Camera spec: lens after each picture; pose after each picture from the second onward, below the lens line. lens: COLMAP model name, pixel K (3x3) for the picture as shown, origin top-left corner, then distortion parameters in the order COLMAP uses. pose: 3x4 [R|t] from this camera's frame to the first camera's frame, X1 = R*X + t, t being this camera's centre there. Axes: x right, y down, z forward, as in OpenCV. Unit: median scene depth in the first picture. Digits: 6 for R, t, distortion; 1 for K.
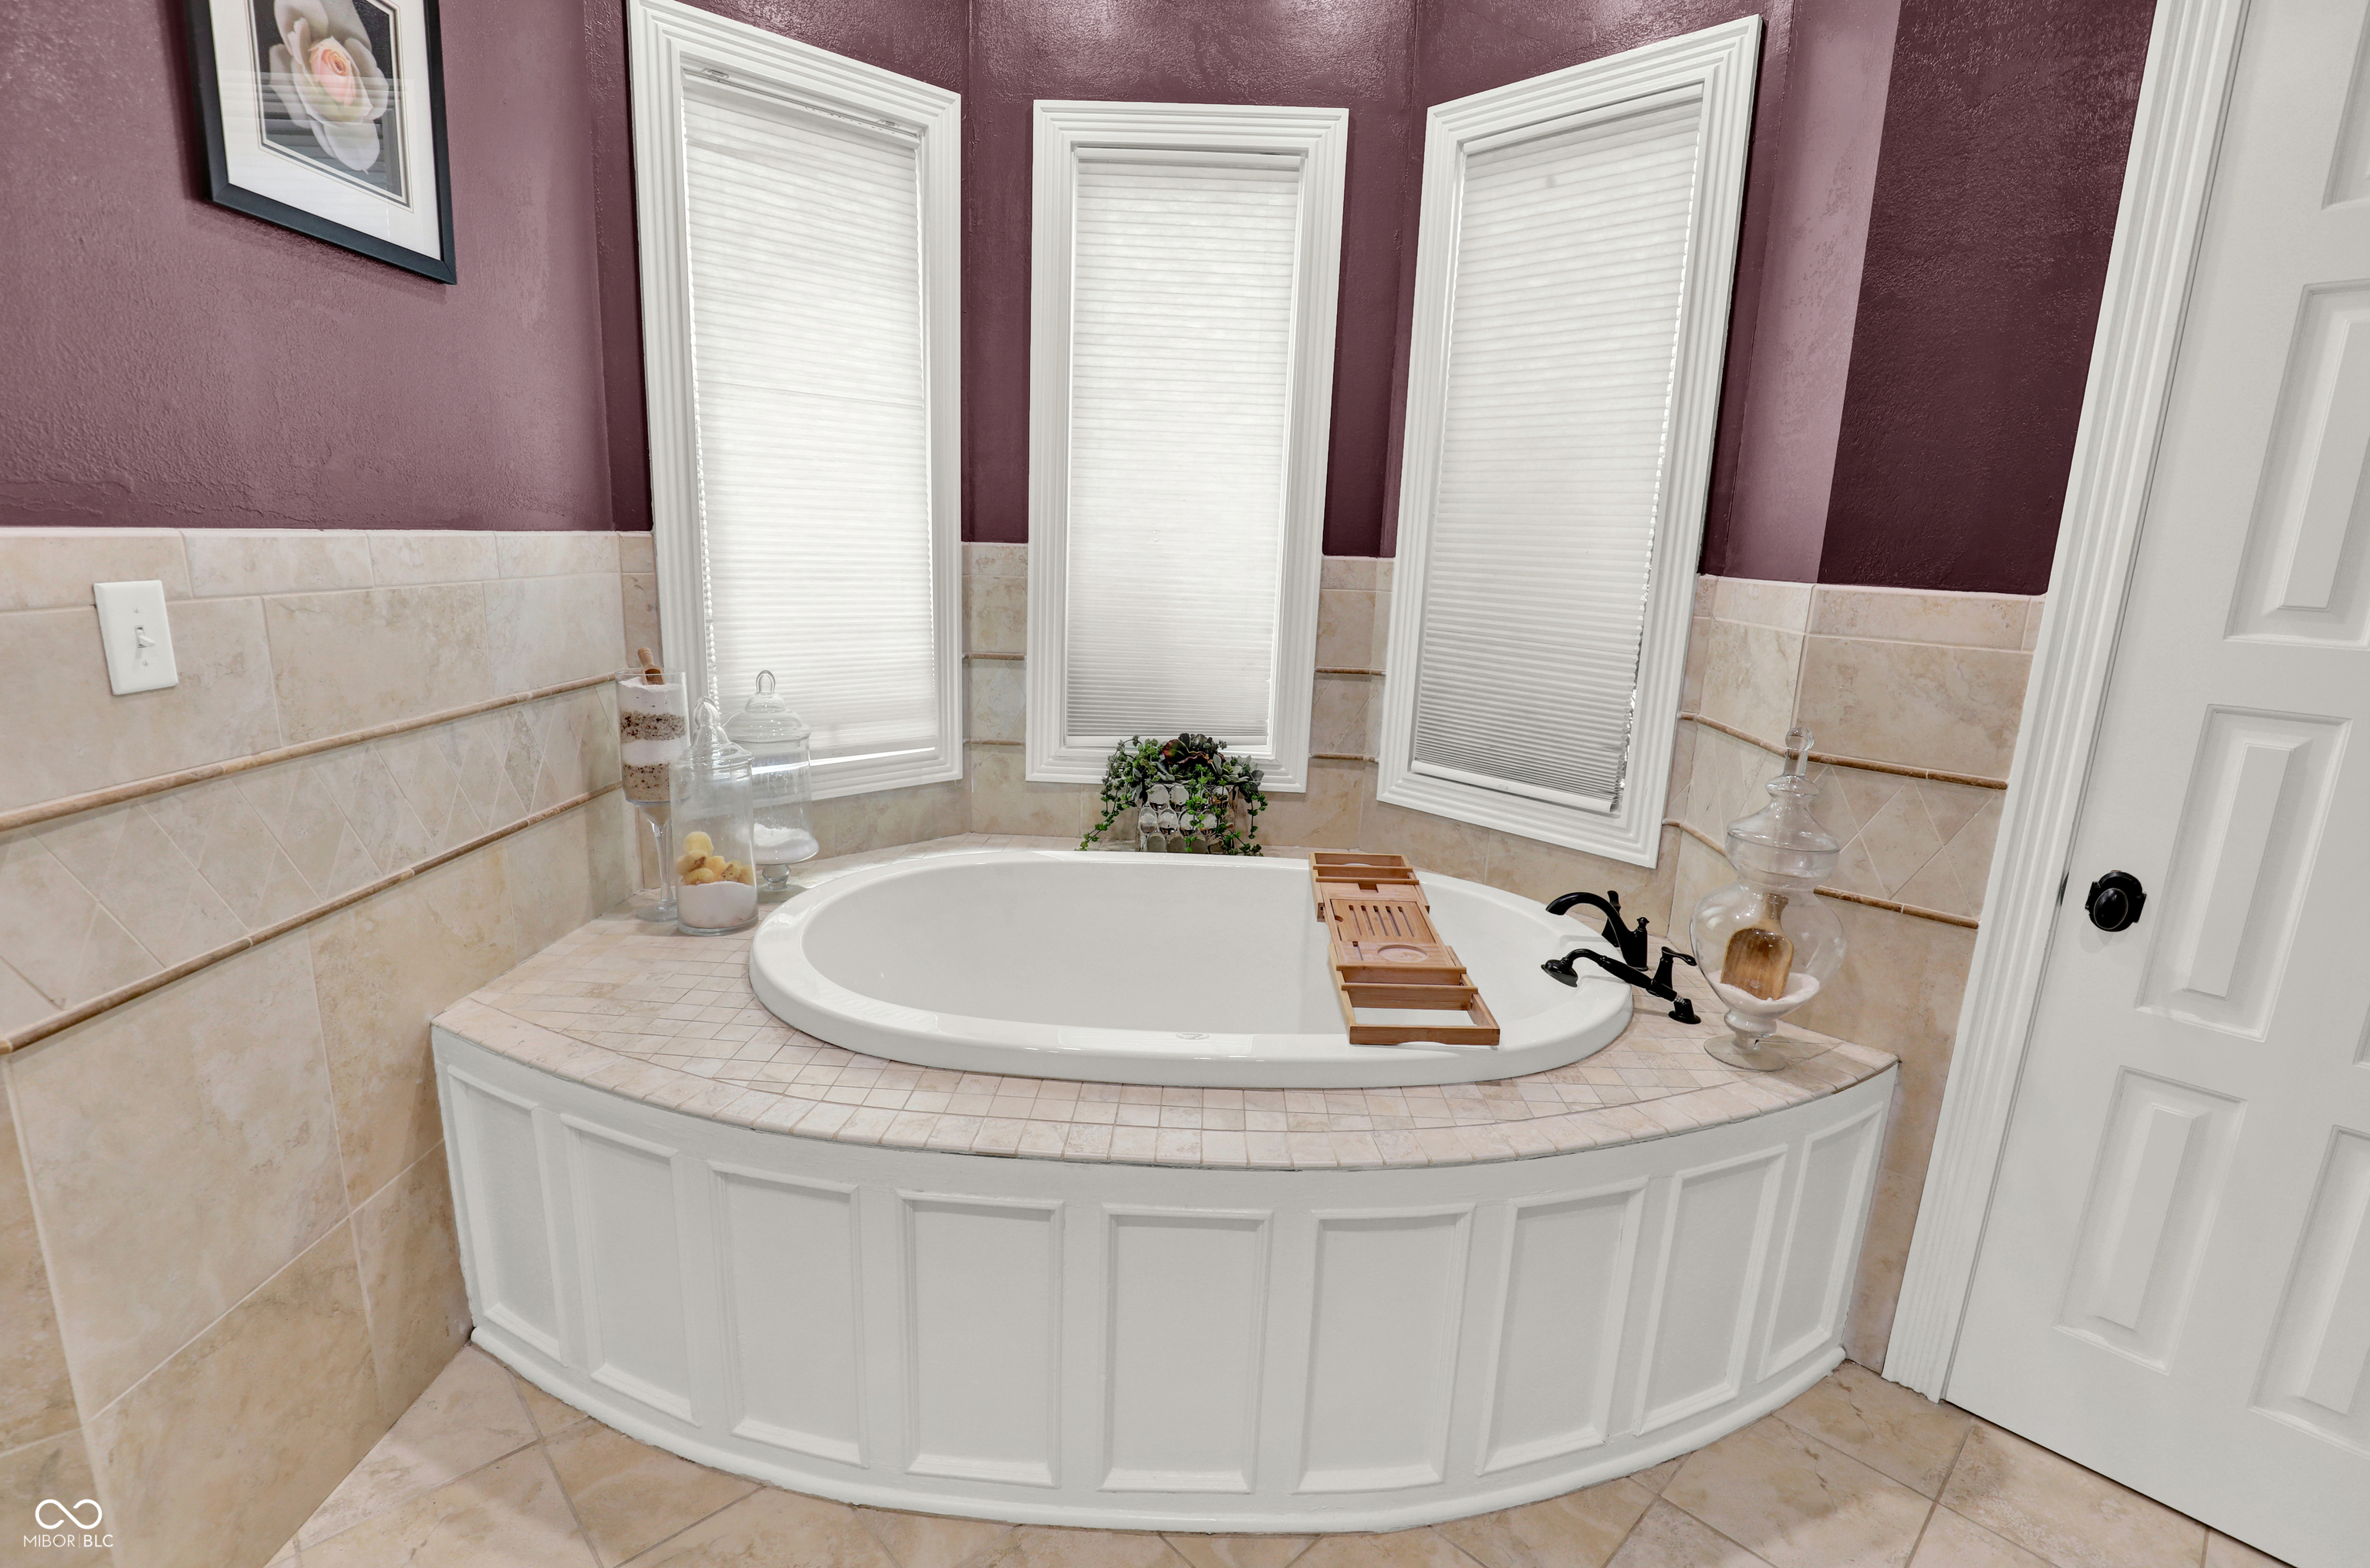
lens RADIAL K [[1111.0, 0, 1188.0], [0, 1111.0, 779.2], [0, 0, 1]] dist [-0.031966, 0.006355]
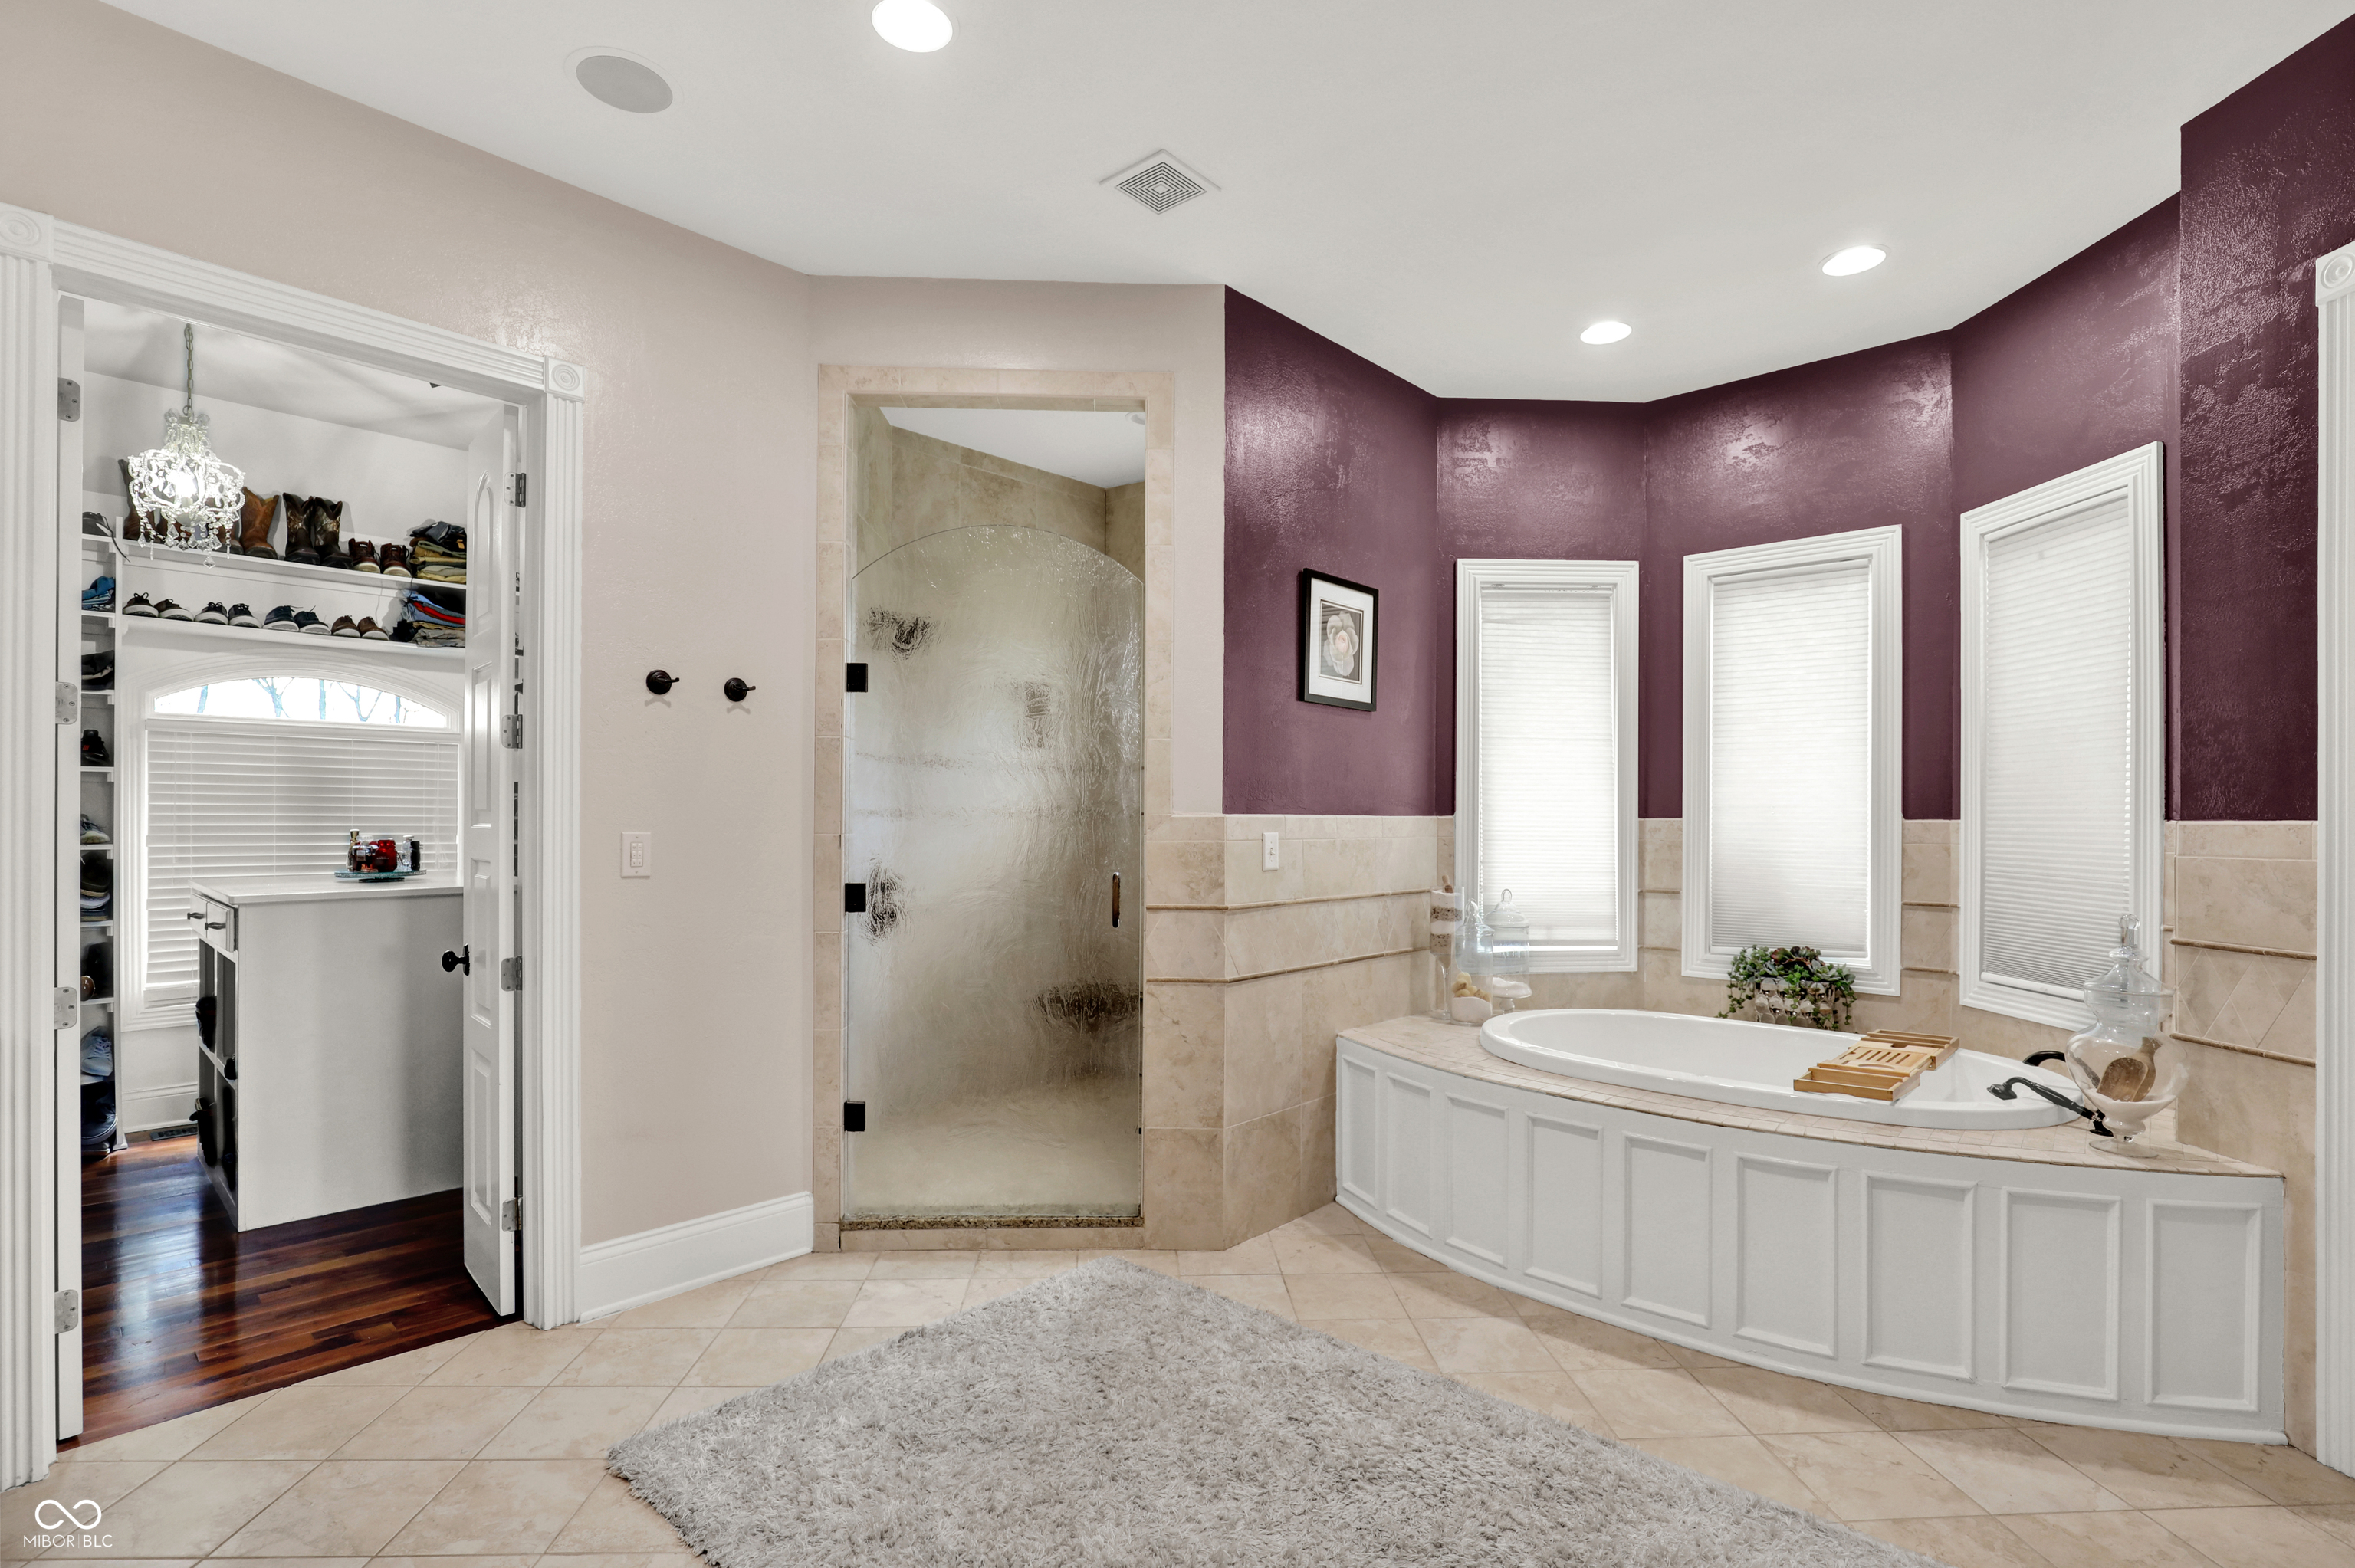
lens RADIAL K [[1104.0, 0, 1172.0], [0, 1104.0, 806.8], [0, 0, 1]] dist [-0.031966, 0.006355]
pose [[0.743785, -0.038064, -0.667334, 0.429747], [-0.122324, 0.973765, -0.191881, 0.188798], [0.657131, 0.224349, 0.719615, -0.707343]]
